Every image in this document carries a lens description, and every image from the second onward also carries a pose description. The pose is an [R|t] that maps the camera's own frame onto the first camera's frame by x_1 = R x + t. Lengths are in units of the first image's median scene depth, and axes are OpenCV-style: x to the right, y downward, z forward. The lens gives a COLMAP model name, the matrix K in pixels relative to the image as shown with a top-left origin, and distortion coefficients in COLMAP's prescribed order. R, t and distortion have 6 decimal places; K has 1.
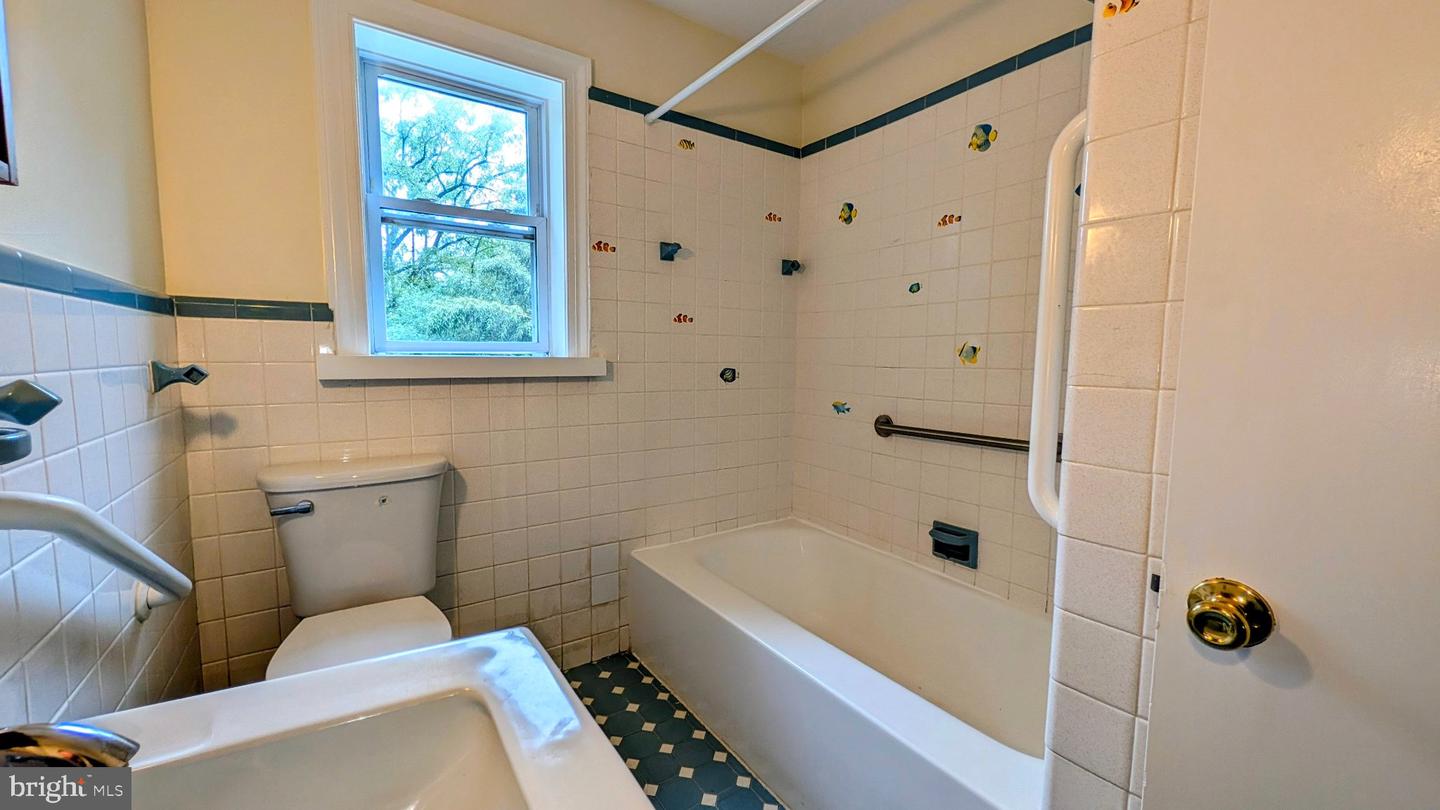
lens RADIAL K [[570.8, 0, 732.4], [0, 570.8, 403.3], [0, 0, 1]] dist [0.001956, 0.000356]
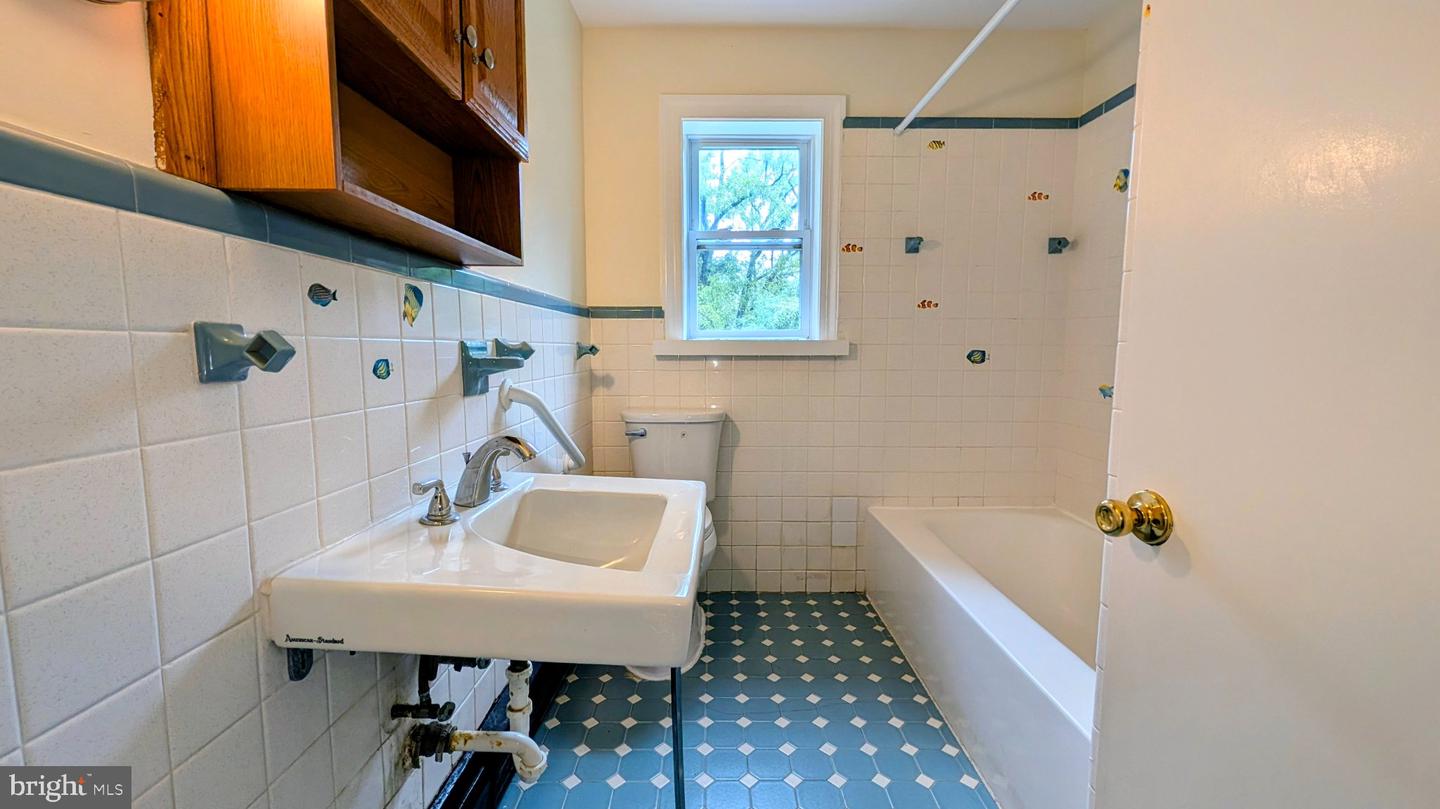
lens RADIAL K [[570.8, 0, 707.1], [0, 570.8, 400.5], [0, 0, 1]] dist [0.001956, 0.000356]
pose [[0.818405, 0.042884, -0.573040, 0.228212], [-0.040179, 0.999041, 0.017381, 0.037962], [0.573236, 0.008800, 0.819343, -0.156584]]
